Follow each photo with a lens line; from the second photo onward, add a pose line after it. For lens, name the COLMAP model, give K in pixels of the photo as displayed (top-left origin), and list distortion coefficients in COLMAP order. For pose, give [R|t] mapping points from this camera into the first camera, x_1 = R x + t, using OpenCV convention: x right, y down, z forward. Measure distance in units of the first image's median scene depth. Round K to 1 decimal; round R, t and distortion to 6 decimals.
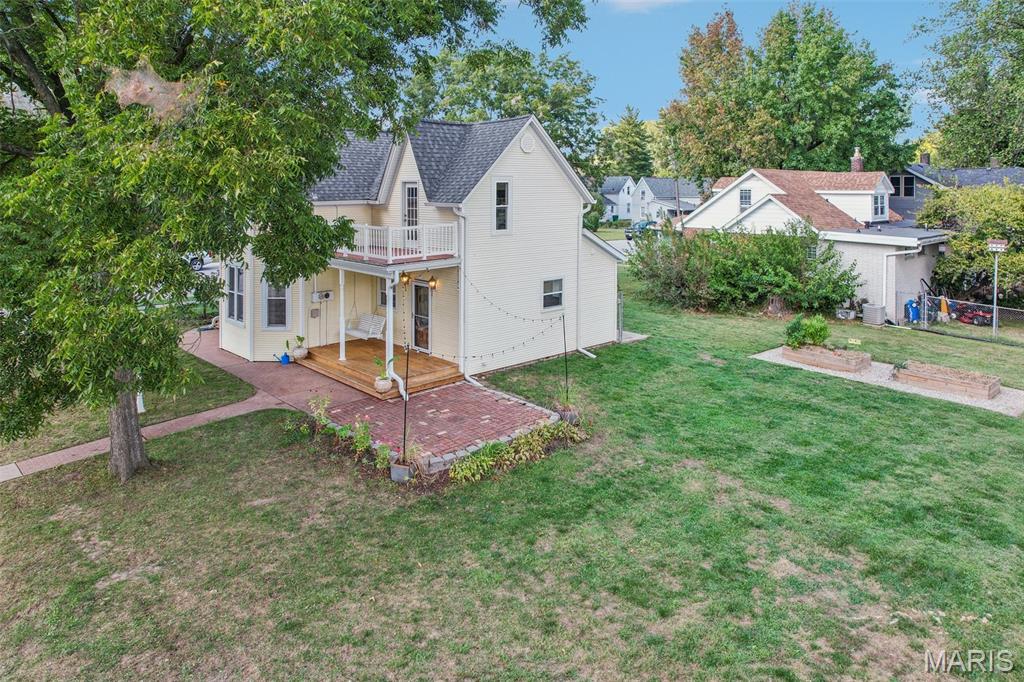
lens RADIAL K [[676.3, 0, 512.0], [0, 676.3, 341.0], [0, 0, 1]] dist [-0.007617, 0.000496]
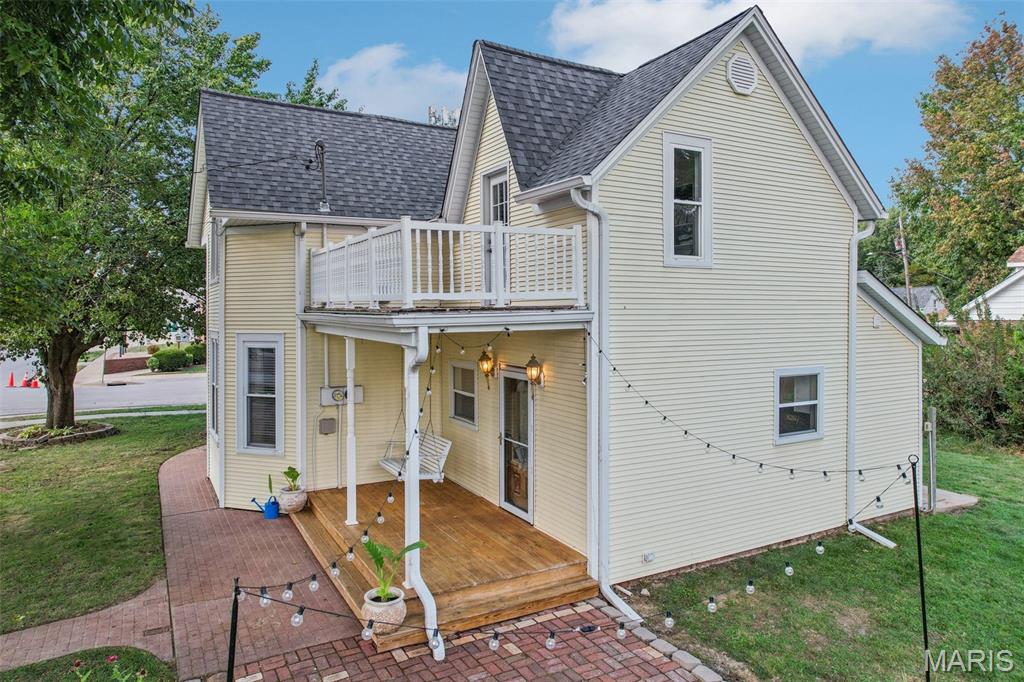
lens RADIAL K [[641.6, 0, 477.6], [0, 641.6, 319.3], [0, 0, 1]] dist [-0.002750, 0.002151]
pose [[0.952610, -0.011937, -0.303960, -0.018193], [-0.054507, 0.976360, -0.209168, -0.024973], [0.299271, 0.215823, 0.929439, 0.561969]]
